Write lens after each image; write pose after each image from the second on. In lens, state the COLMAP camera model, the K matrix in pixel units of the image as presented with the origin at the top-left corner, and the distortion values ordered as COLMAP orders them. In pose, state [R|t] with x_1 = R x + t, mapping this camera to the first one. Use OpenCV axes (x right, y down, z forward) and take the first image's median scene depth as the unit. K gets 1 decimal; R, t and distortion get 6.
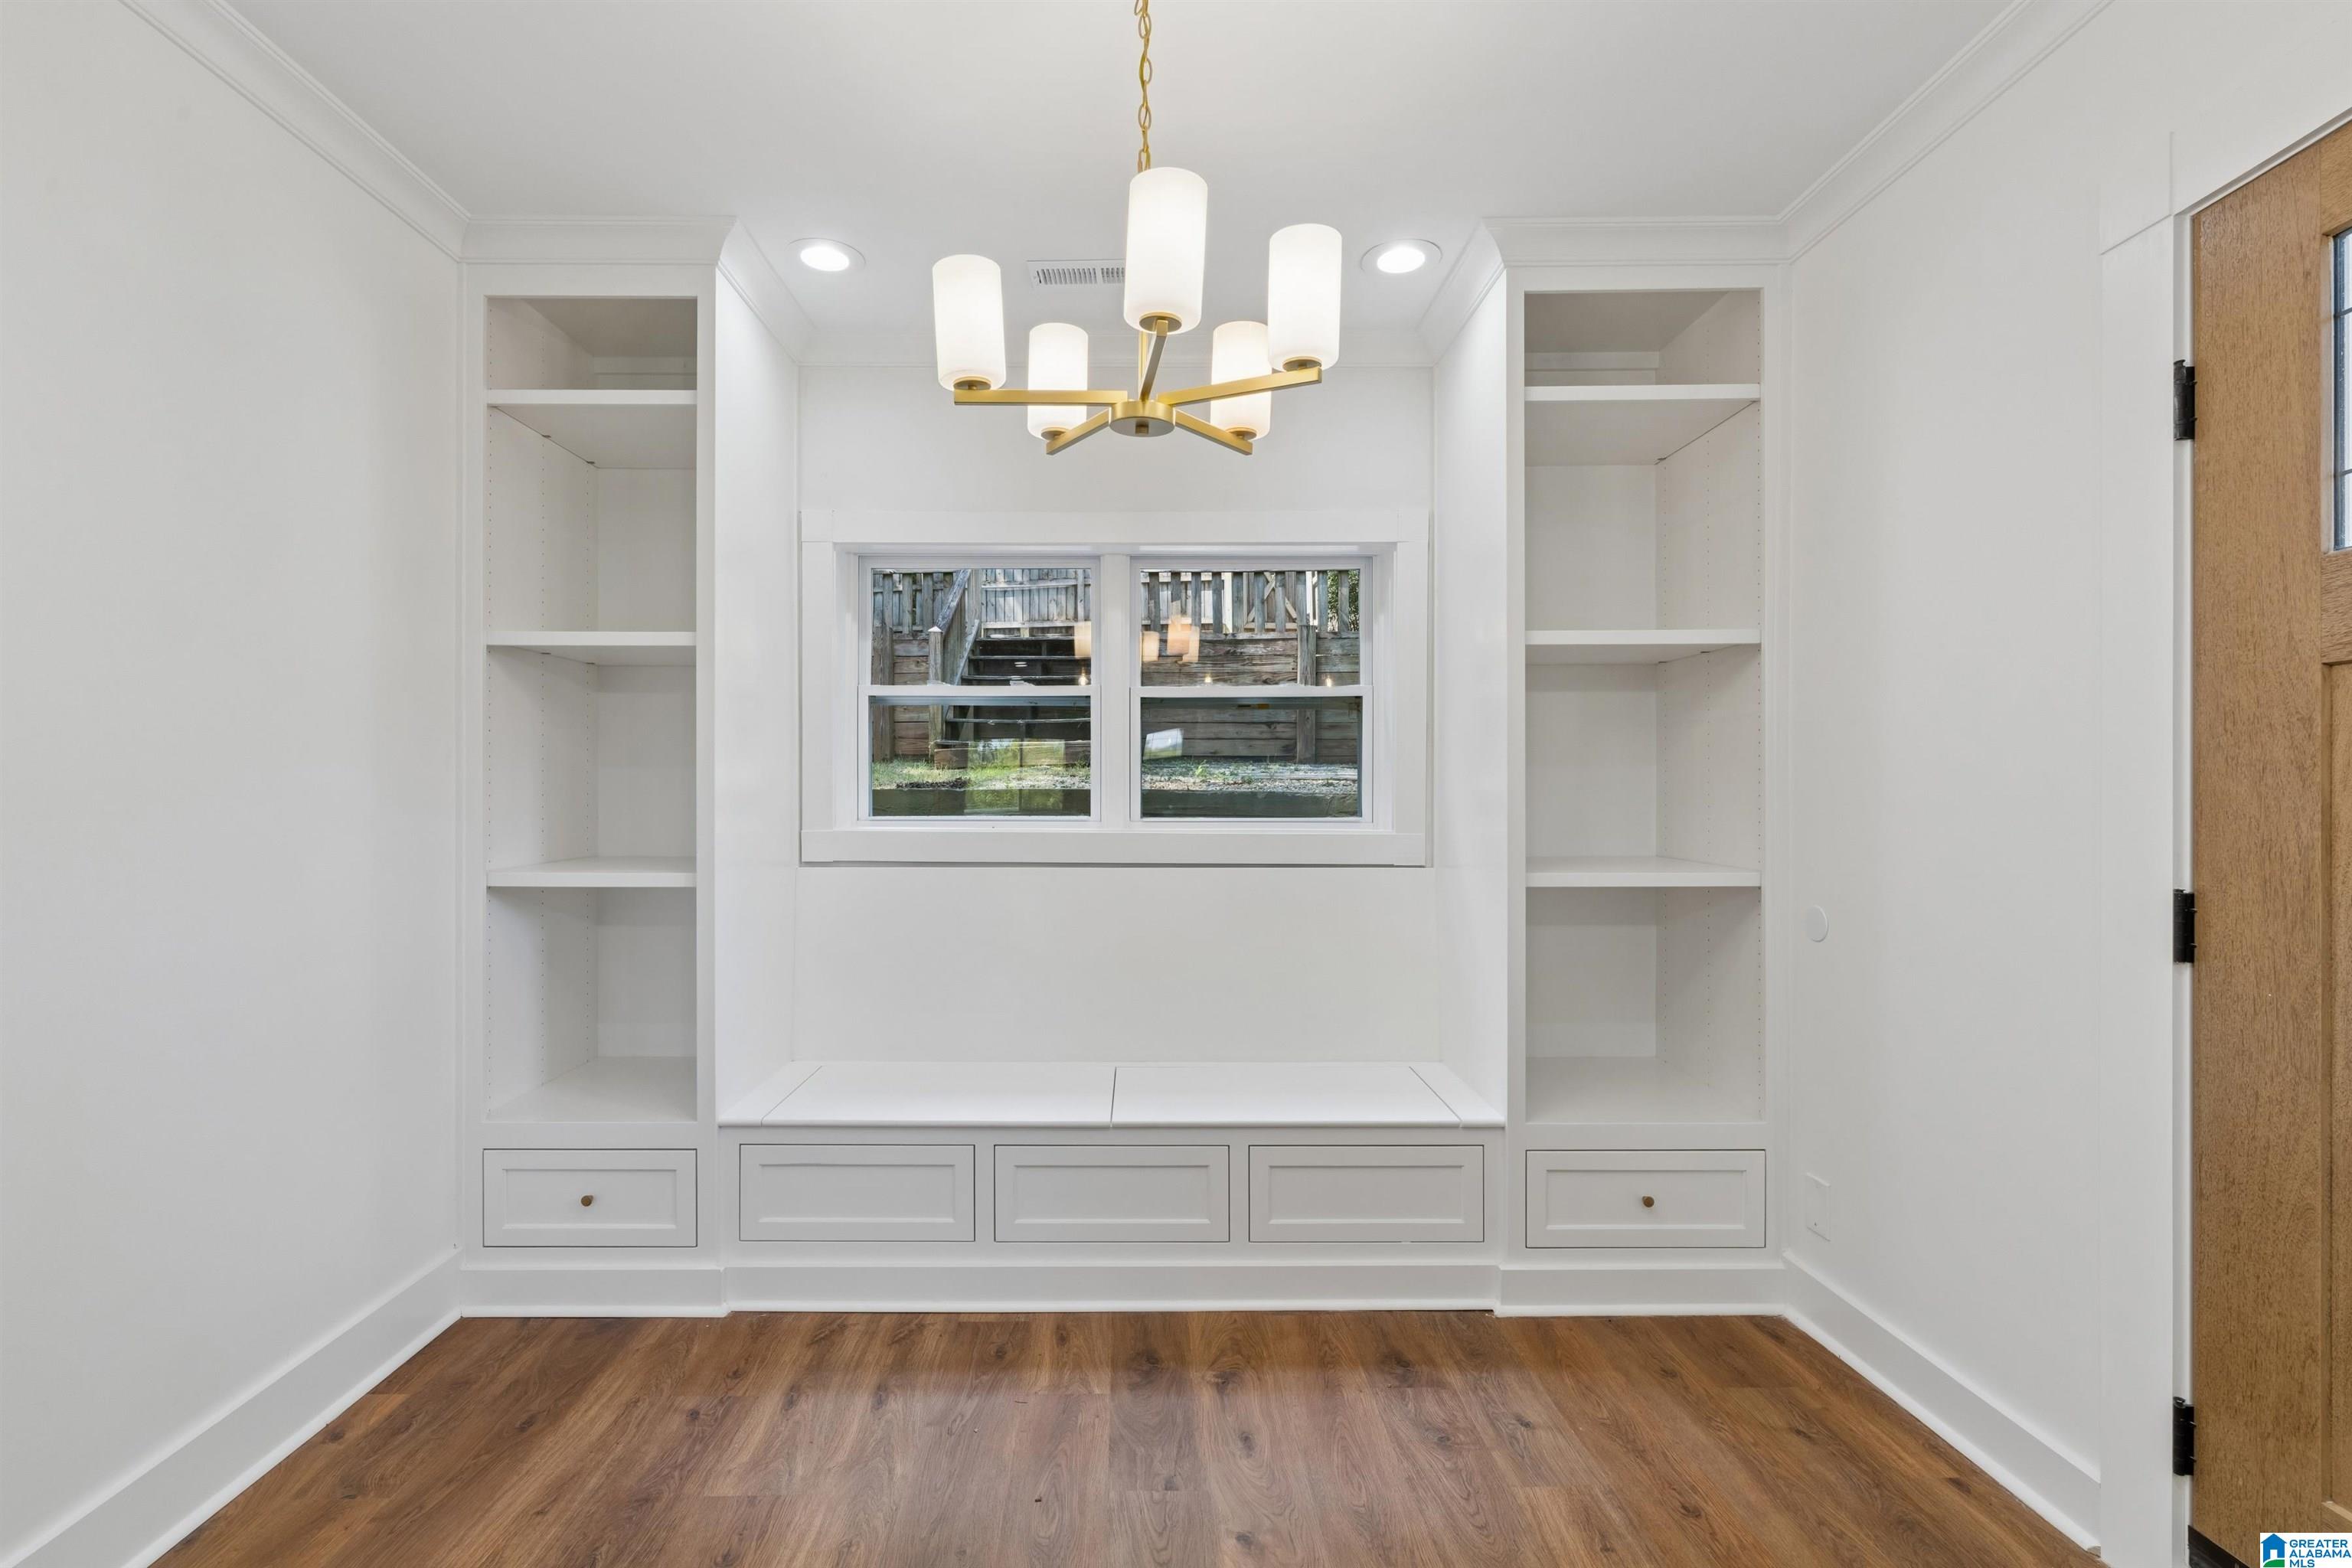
lens RADIAL K [[1055.3, 0, 1165.1], [0, 1055.3, 788.9], [0, 0, 1]] dist [-0.000006, 0.000637]
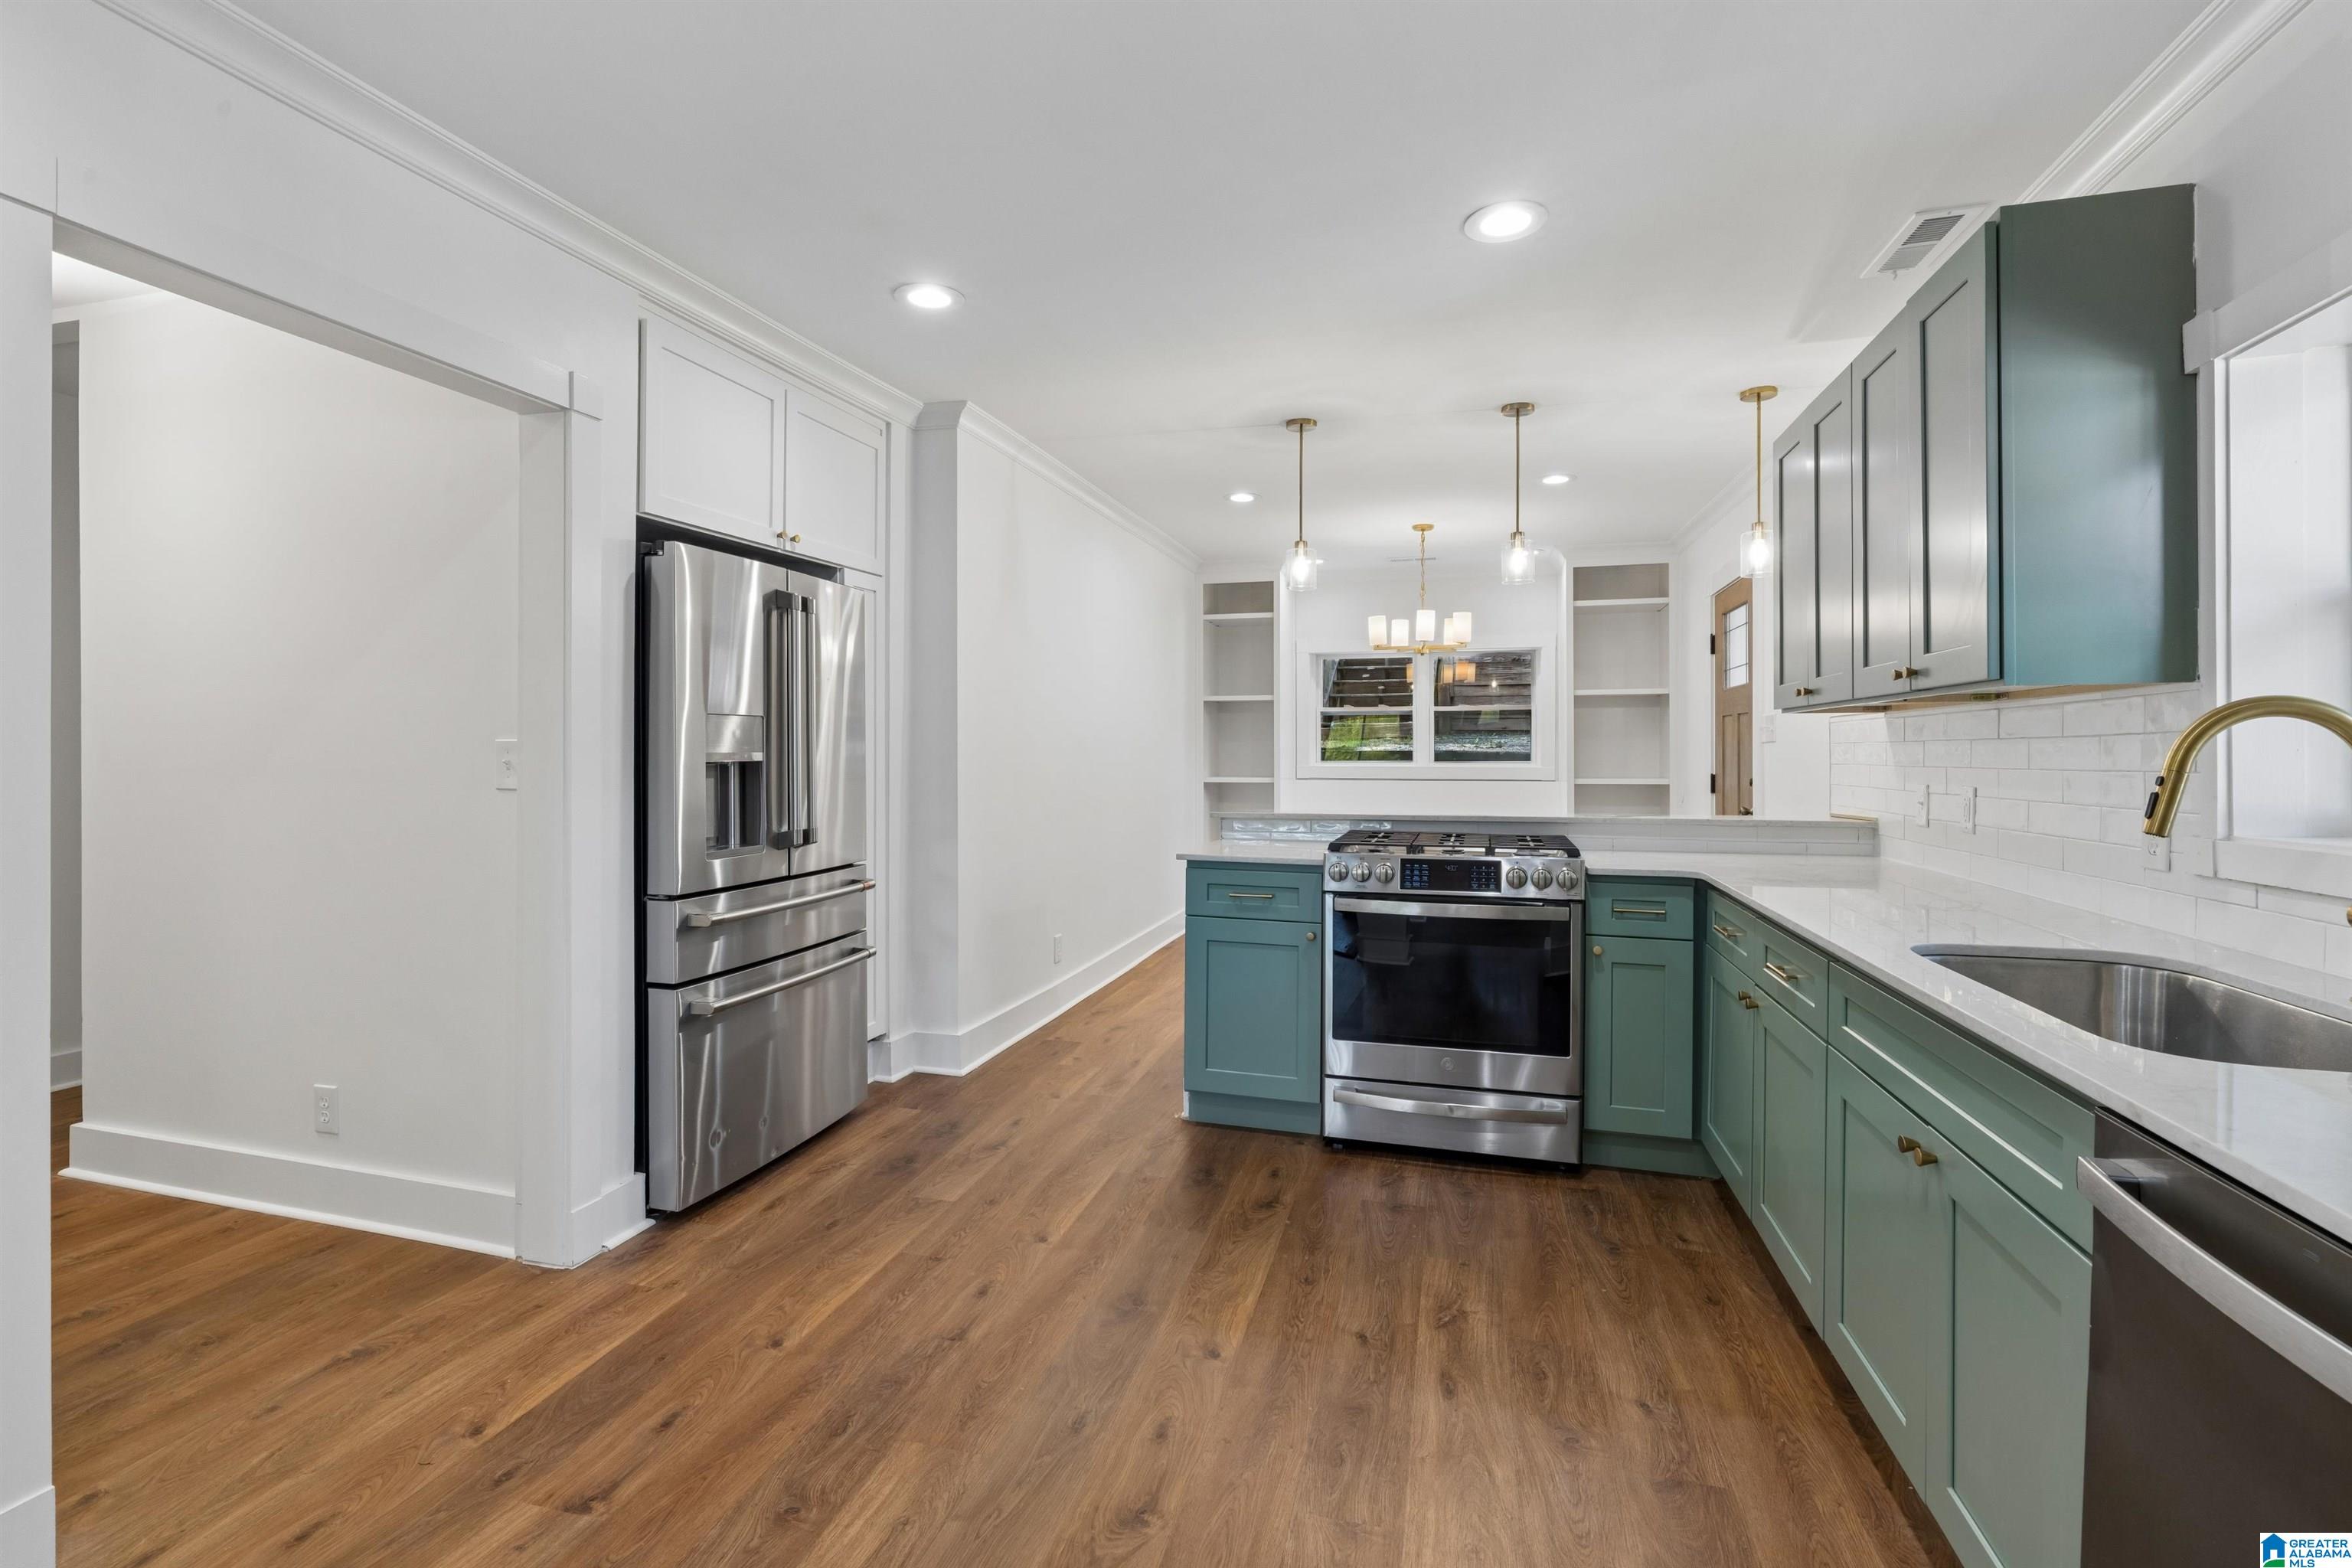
lens RADIAL K [[1046.6, 0, 1171.1], [0, 1046.6, 746.9], [0, 0, 1]] dist [0.000687, 0.000171]
pose [[0.953681, -0.000532, -0.300820, 0.128602], [-0.001359, 0.999981, -0.006077, 0.010194], [0.300818, 0.006204, 0.953661, -1.500430]]
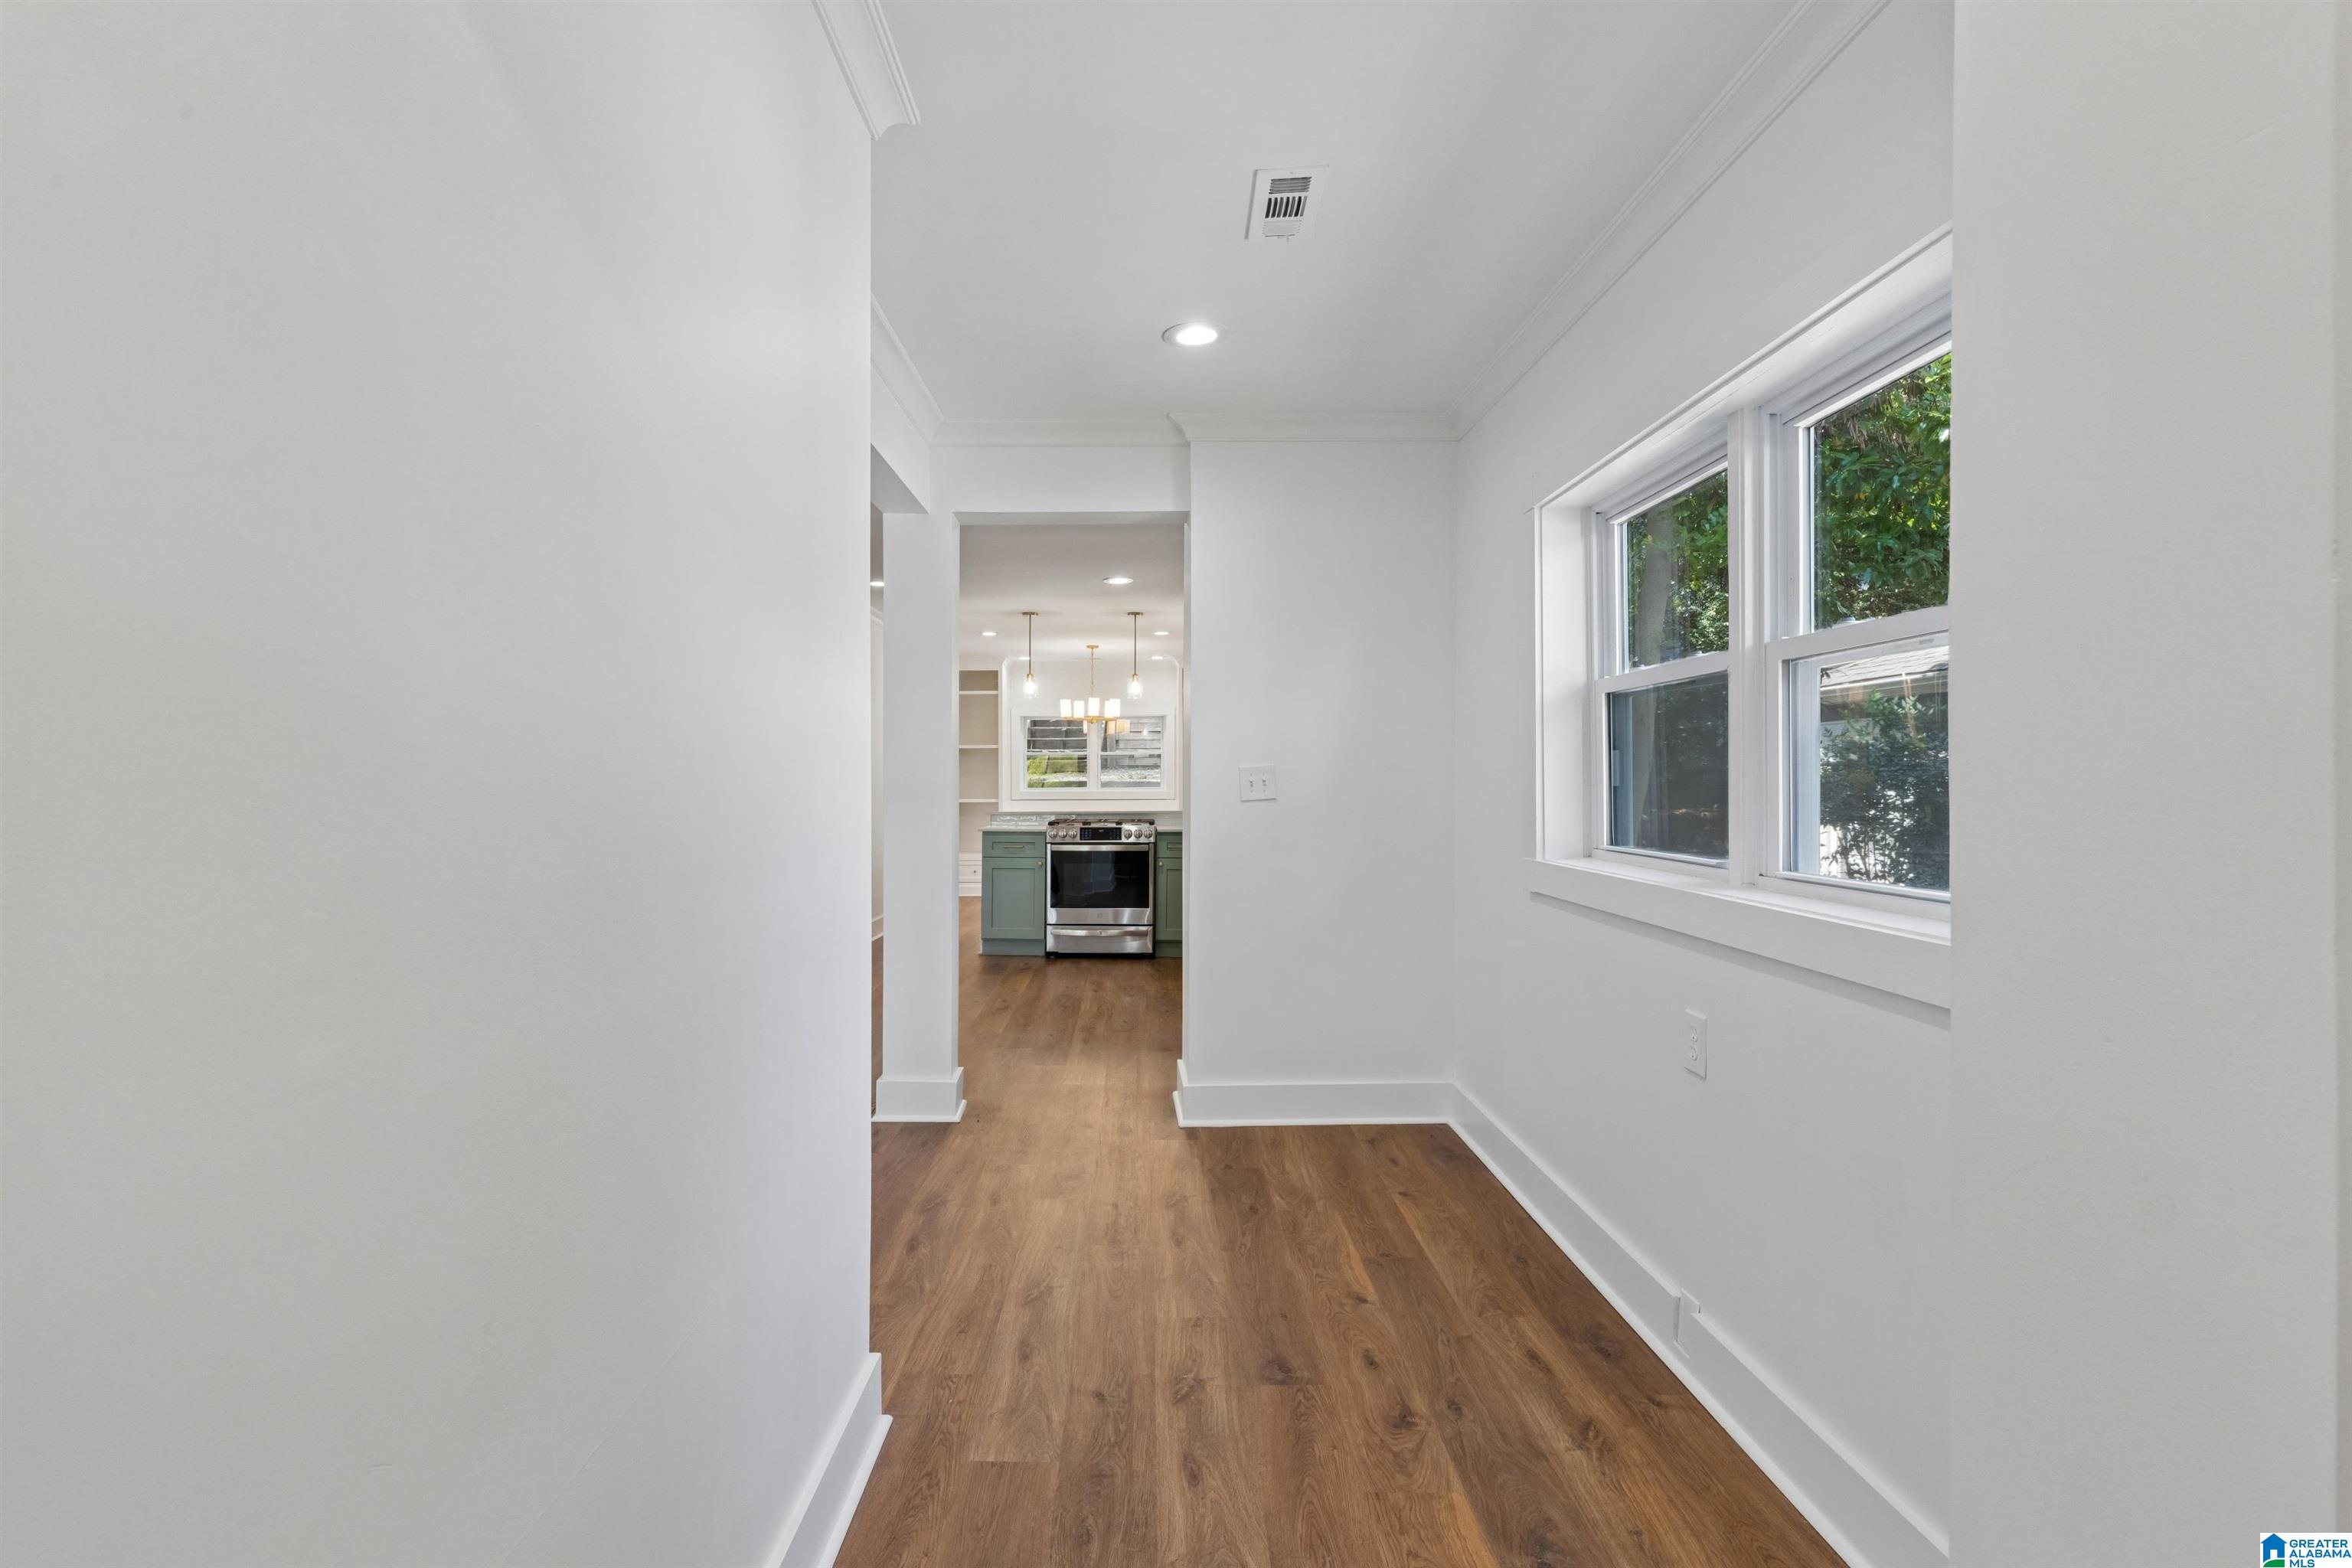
lens RADIAL K [[1073.0, 0, 1151.1], [0, 1073.0, 775.6], [0, 0, 1]] dist [0.009827, -0.000045]
pose [[0.999787, 0.000414, -0.020626, 0.240287], [-0.000574, 0.999970, -0.007714, 0.014822], [0.020622, 0.007724, 0.999757, -2.818889]]
